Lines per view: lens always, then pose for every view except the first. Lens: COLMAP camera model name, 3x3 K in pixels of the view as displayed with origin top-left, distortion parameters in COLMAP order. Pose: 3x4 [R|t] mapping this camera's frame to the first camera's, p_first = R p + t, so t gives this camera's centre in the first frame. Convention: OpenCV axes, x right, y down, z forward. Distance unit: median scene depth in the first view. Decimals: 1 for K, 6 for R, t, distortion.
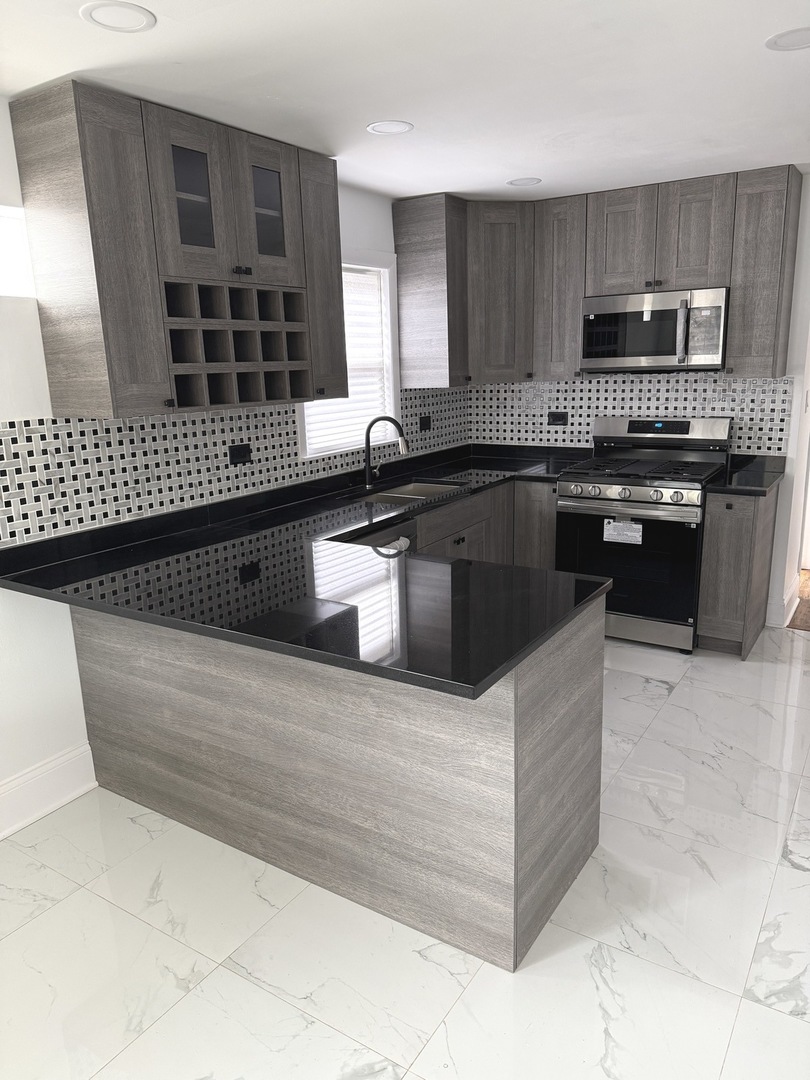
lens RADIAL K [[757.9, 0, 405.0], [0, 757.9, 540.0], [0, 0, 1]] dist [0.056296, -0.093152]
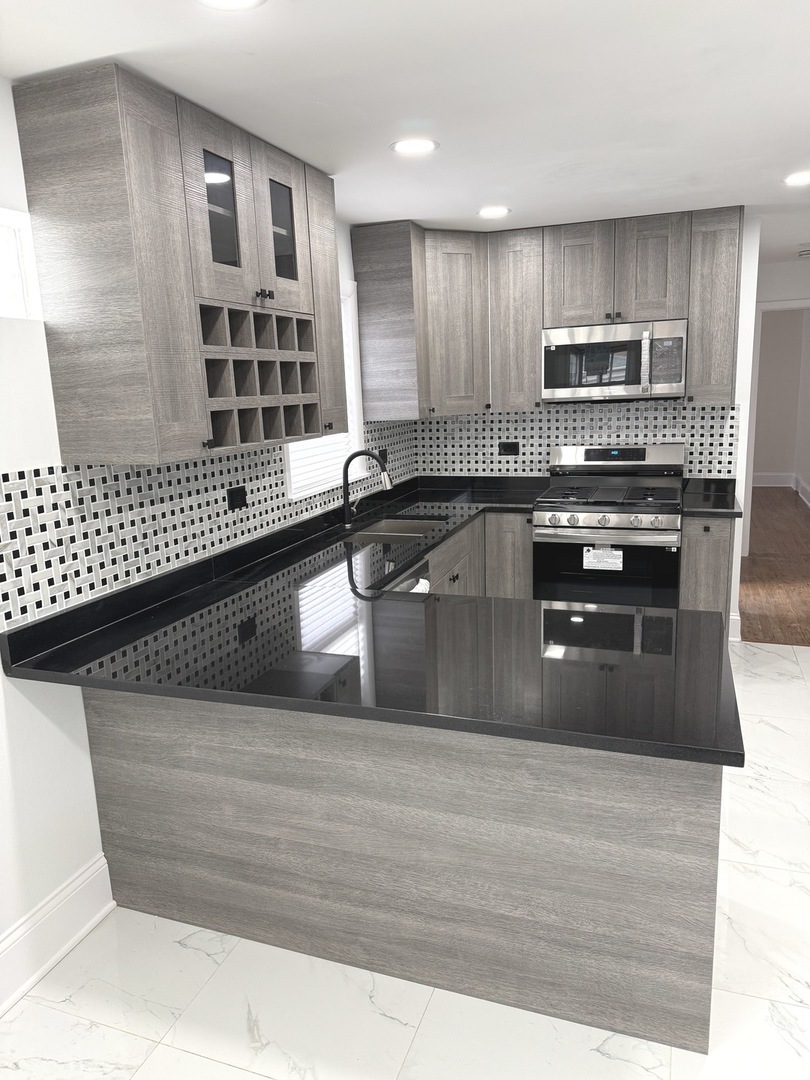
lens RADIAL K [[753.3, 0, 402.1], [0, 753.3, 537.3], [0, 0, 1]] dist [0.059468, -0.112233]
pose [[0.974557, -0.051791, 0.218072, -0.236461], [0.060866, 0.997529, -0.035101, -0.025429], [-0.215715, 0.047481, 0.975301, 0.103444]]
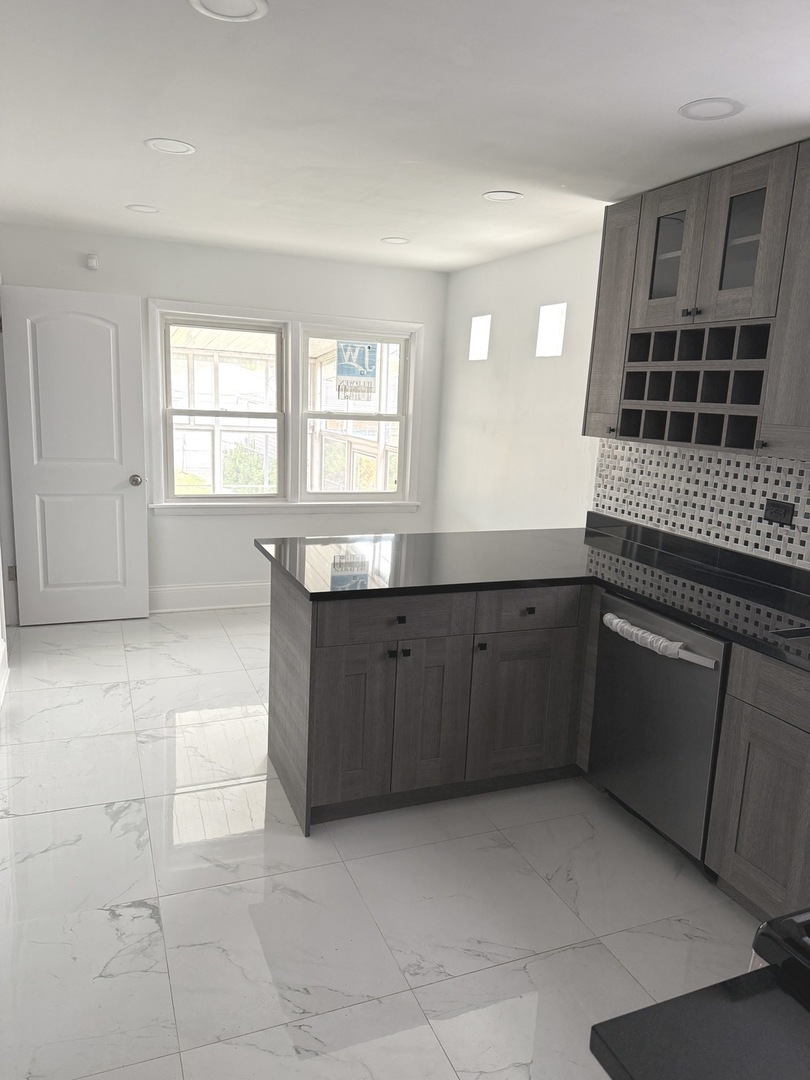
lens RADIAL K [[757.9, 0, 405.0], [0, 757.9, 540.0], [0, 0, 1]] dist [0.056296, -0.093152]
pose [[-0.560245, 0.162593, -0.812212, 0.765267], [-0.221924, 0.915235, 0.336295, -0.296390], [0.798045, 0.368657, -0.476673, 1.147336]]
